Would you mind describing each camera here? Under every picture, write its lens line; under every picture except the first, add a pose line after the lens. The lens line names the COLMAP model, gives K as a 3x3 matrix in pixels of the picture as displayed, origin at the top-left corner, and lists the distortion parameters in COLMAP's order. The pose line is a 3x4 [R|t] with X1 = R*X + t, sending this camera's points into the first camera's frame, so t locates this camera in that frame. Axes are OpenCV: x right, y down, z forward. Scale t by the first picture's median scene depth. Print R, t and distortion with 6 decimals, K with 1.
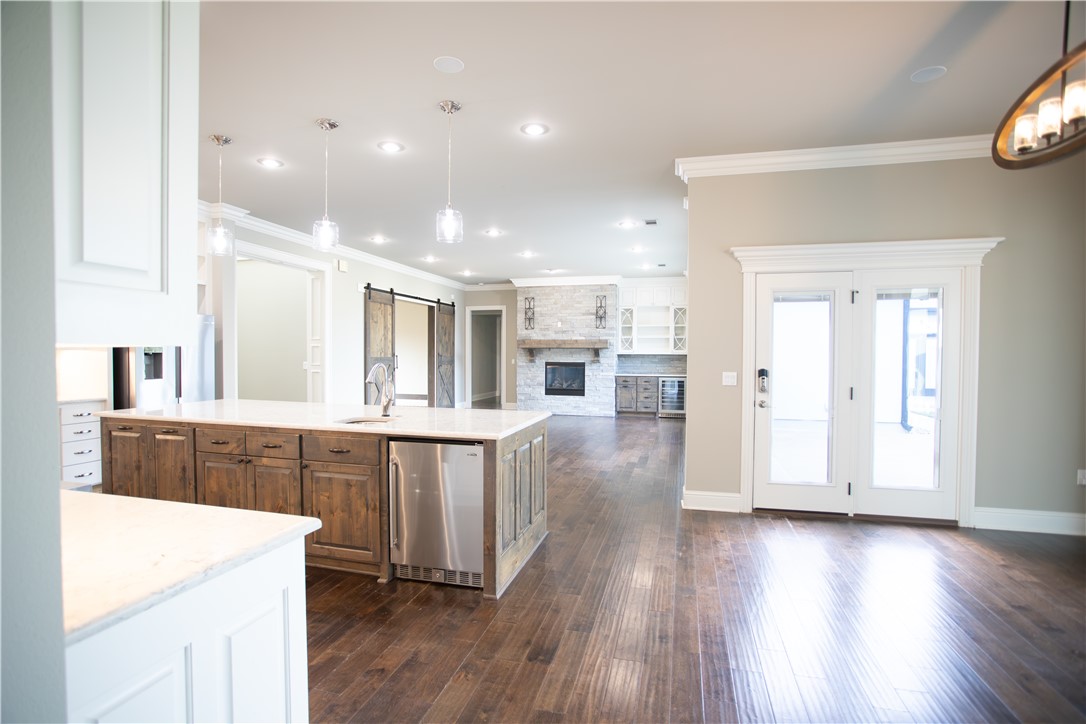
lens RADIAL K [[523.8, 0, 535.0], [0, 523.8, 363.8], [0, 0, 1]] dist [-0.041427, 0.000341]
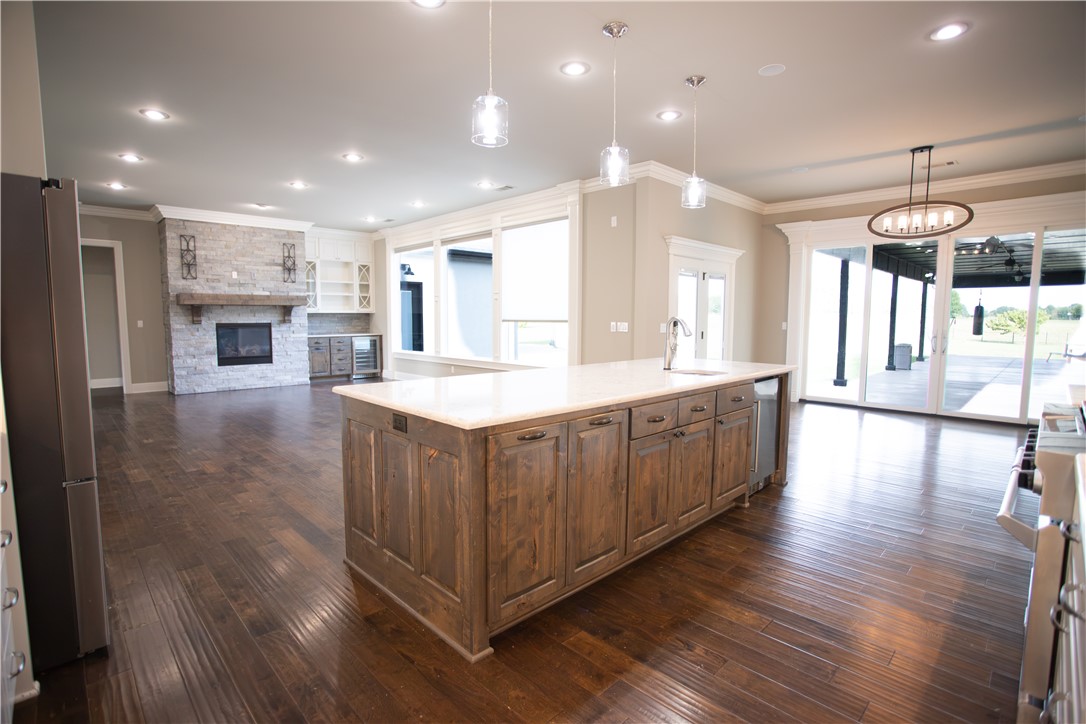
lens RADIAL K [[523.8, 0, 535.0], [0, 523.8, 363.8], [0, 0, 1]] dist [-0.041427, 0.000341]
pose [[0.511837, -0.080953, 0.855260, -0.401758], [0.016463, 0.996292, 0.084450, -0.000395], [-0.858925, -0.029144, 0.511272, 0.220829]]
